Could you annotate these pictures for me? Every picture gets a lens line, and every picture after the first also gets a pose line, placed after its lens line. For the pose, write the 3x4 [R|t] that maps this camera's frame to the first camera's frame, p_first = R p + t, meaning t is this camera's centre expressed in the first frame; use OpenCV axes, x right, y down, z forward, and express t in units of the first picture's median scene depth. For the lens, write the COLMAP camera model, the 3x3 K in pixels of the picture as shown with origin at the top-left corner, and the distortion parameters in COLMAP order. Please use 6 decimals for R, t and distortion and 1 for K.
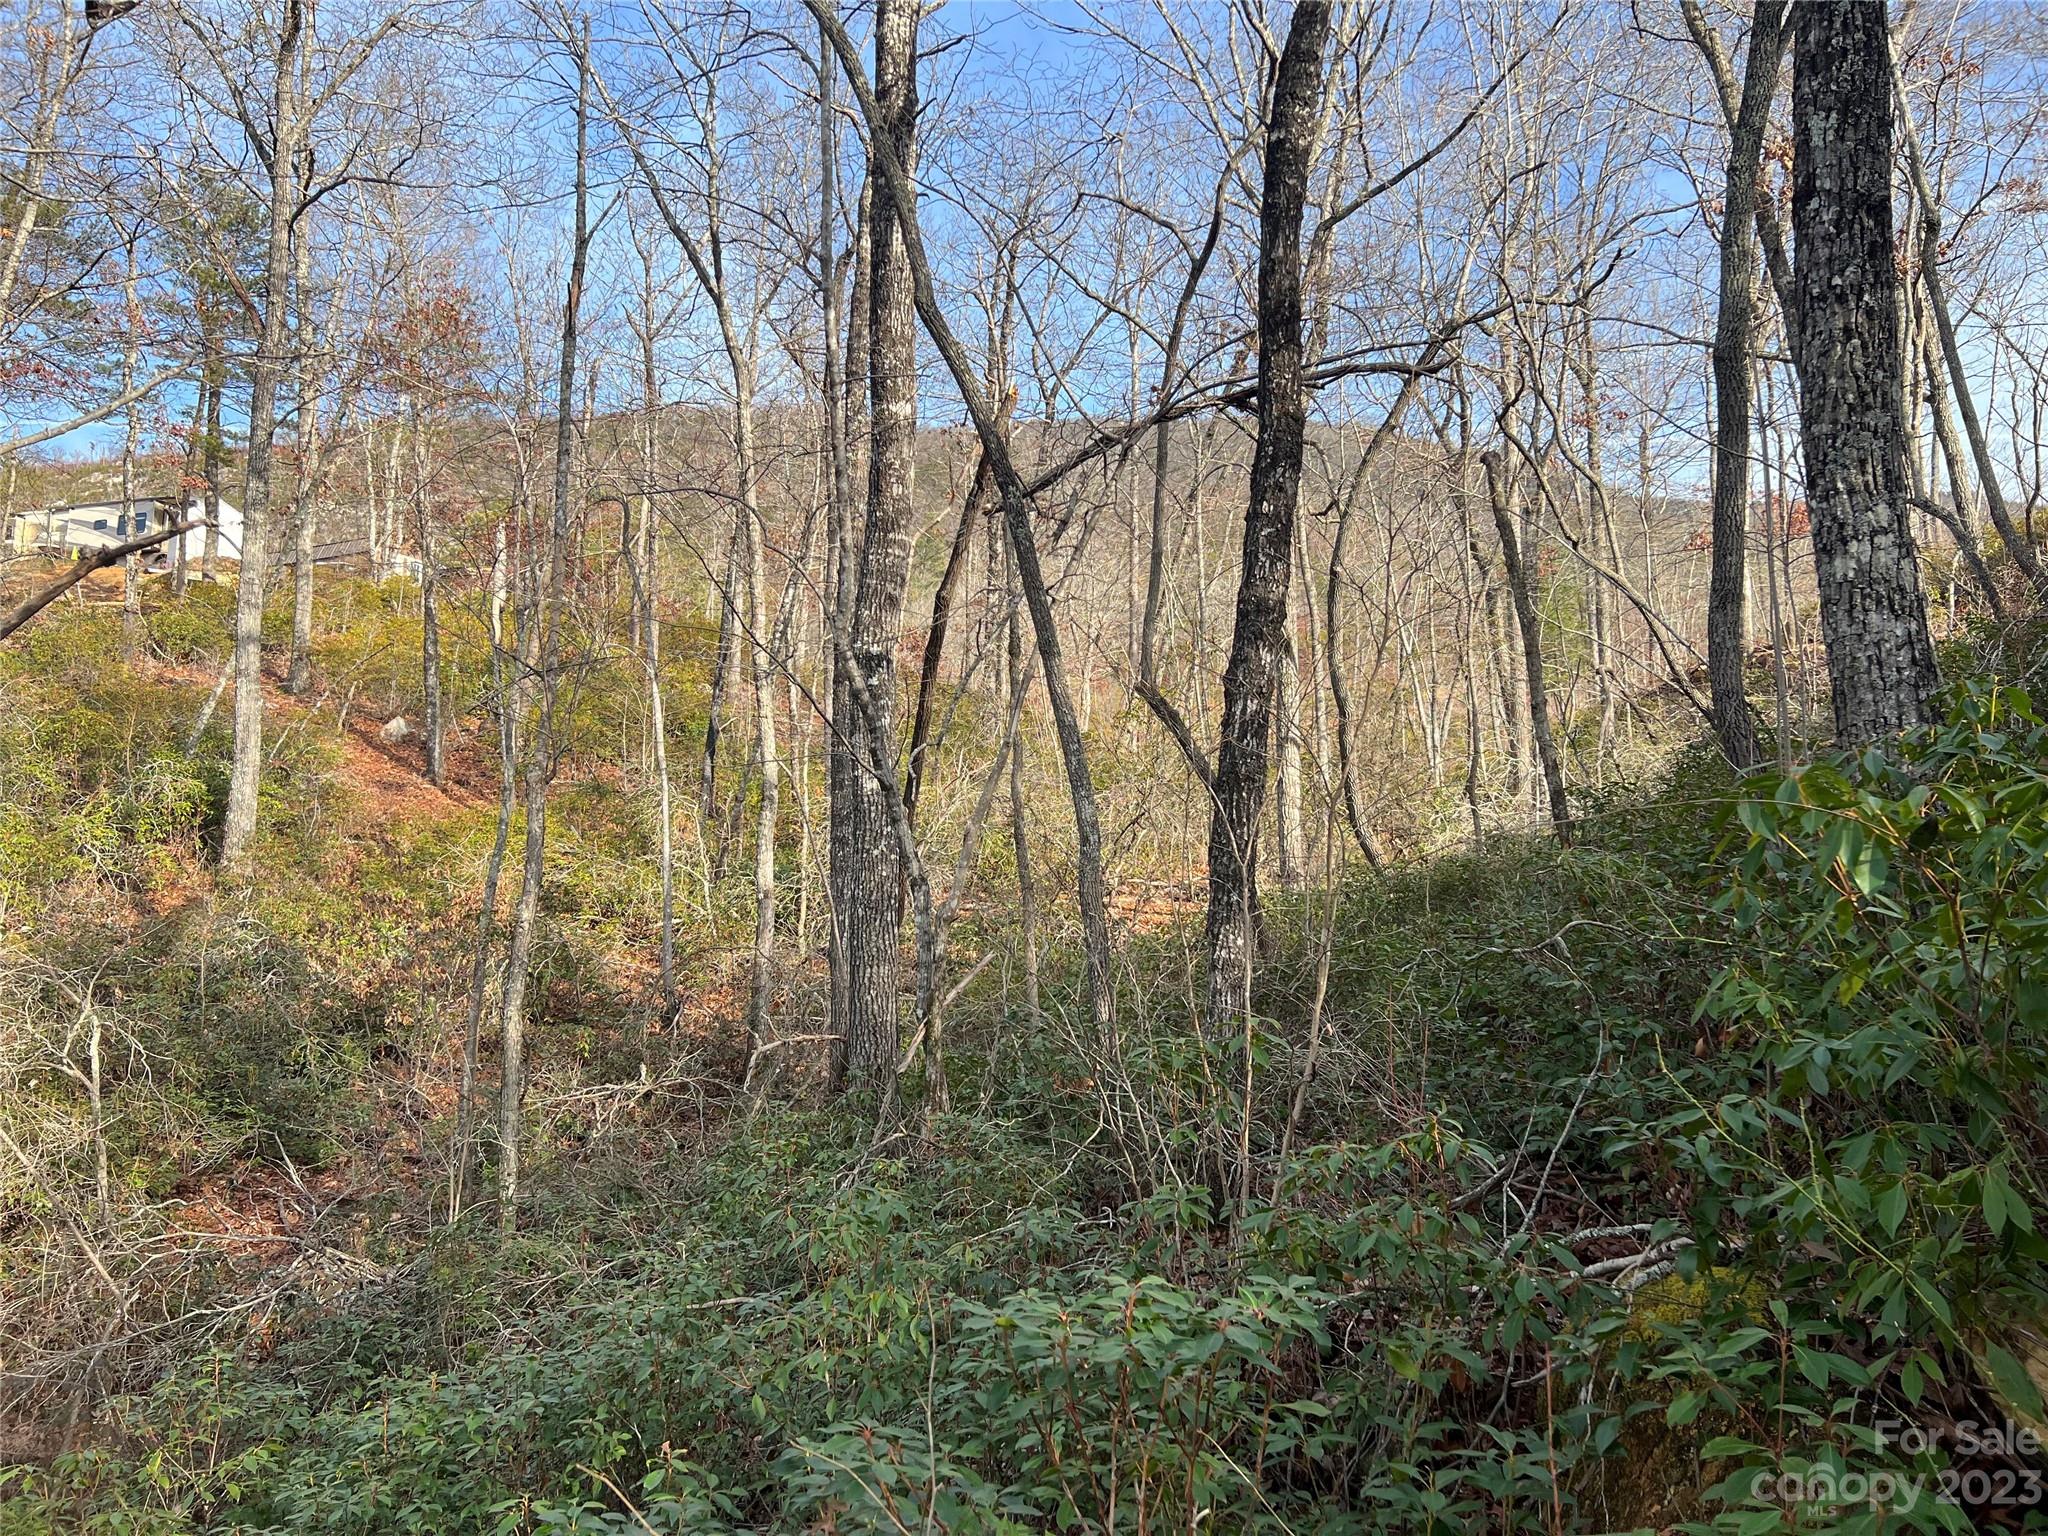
lens RADIAL K [[1528.9, 0, 1024.0], [0, 1528.9, 768.0], [0, 0, 1]] dist [-0.000925, 0.001972]
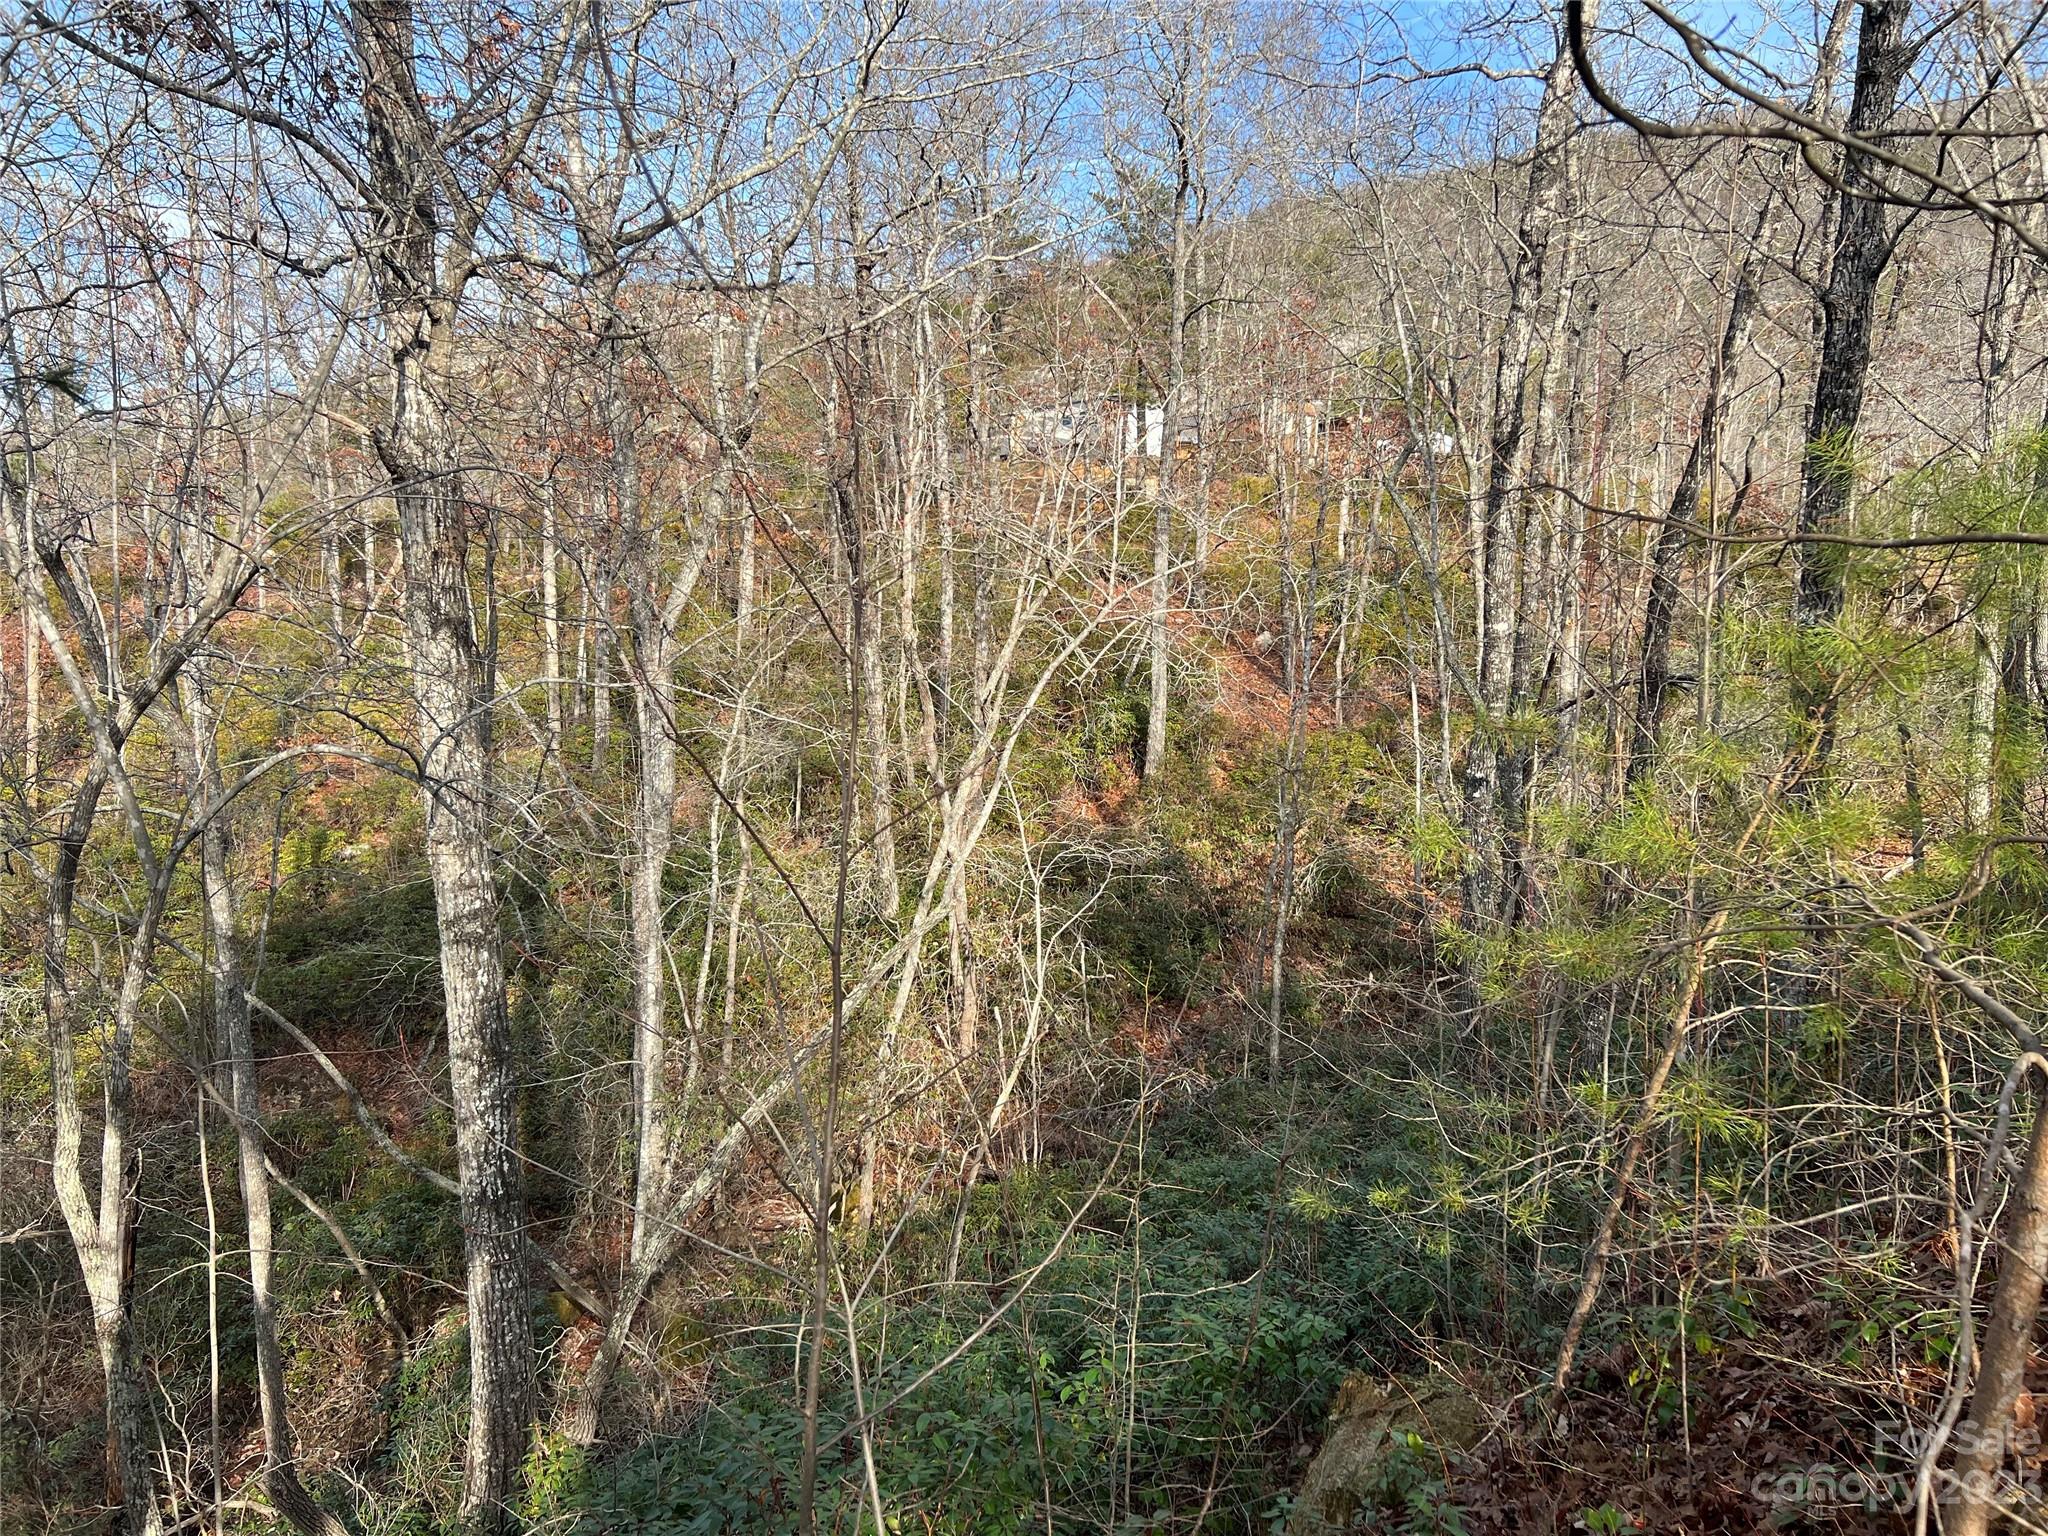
lens RADIAL K [[1528.9, 0, 1024.0], [0, 1528.9, 768.0], [0, 0, 1]] dist [-0.000925, 0.001972]
pose [[0.842067, 0.062696, -0.535717, 0.191344], [0.022076, 0.988383, 0.150373, -0.175290], [0.538921, -0.138450, 0.830901, -0.332920]]
